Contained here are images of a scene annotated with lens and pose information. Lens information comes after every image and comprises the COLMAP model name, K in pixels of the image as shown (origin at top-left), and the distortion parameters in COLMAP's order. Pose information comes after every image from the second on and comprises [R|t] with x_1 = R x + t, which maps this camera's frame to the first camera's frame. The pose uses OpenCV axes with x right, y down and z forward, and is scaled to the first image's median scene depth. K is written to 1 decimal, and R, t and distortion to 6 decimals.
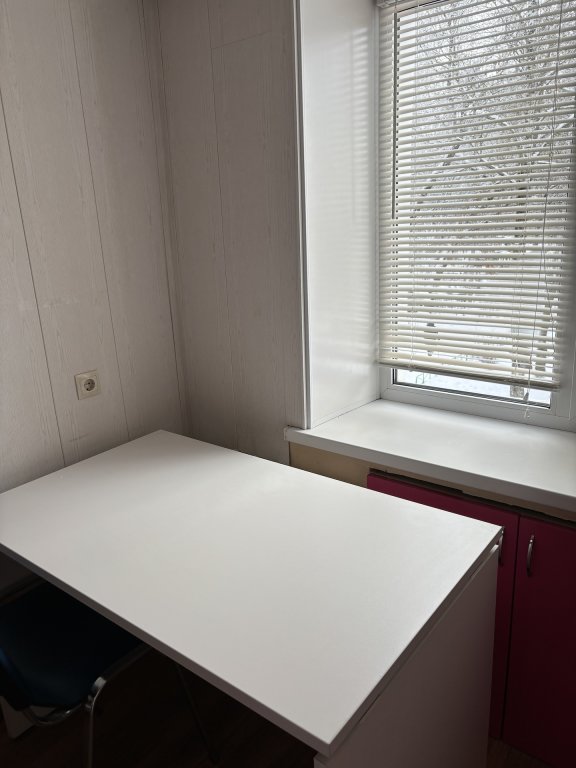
lens RADIAL K [[589.7, 0, 288.0], [0, 589.7, 384.0], [0, 0, 1]] dist [0.003555, -0.001166]
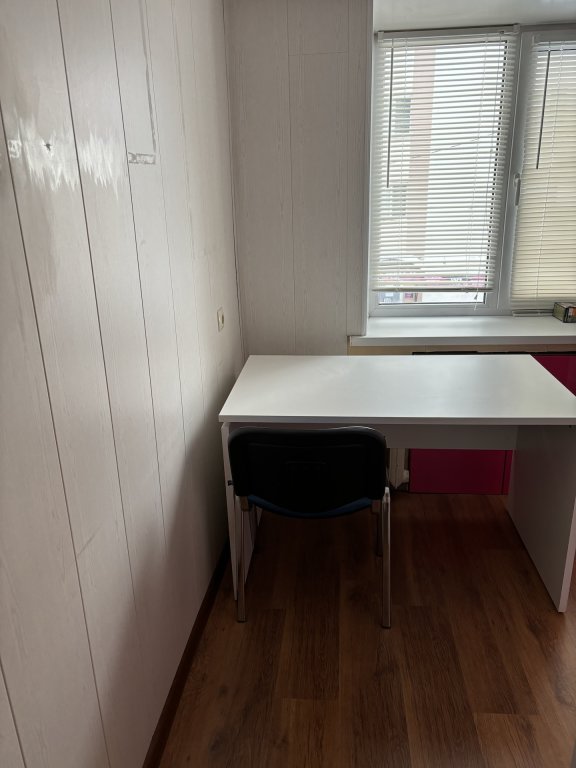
lens RADIAL K [[589.7, 0, 288.0], [0, 589.7, 384.0], [0, 0, 1]] dist [0.003555, -0.001166]
pose [[0.836394, -0.155646, 0.525566, -0.890030], [0.145795, 0.987468, 0.060418, 0.081367], [-0.528384, 0.026092, 0.848604, -0.107825]]
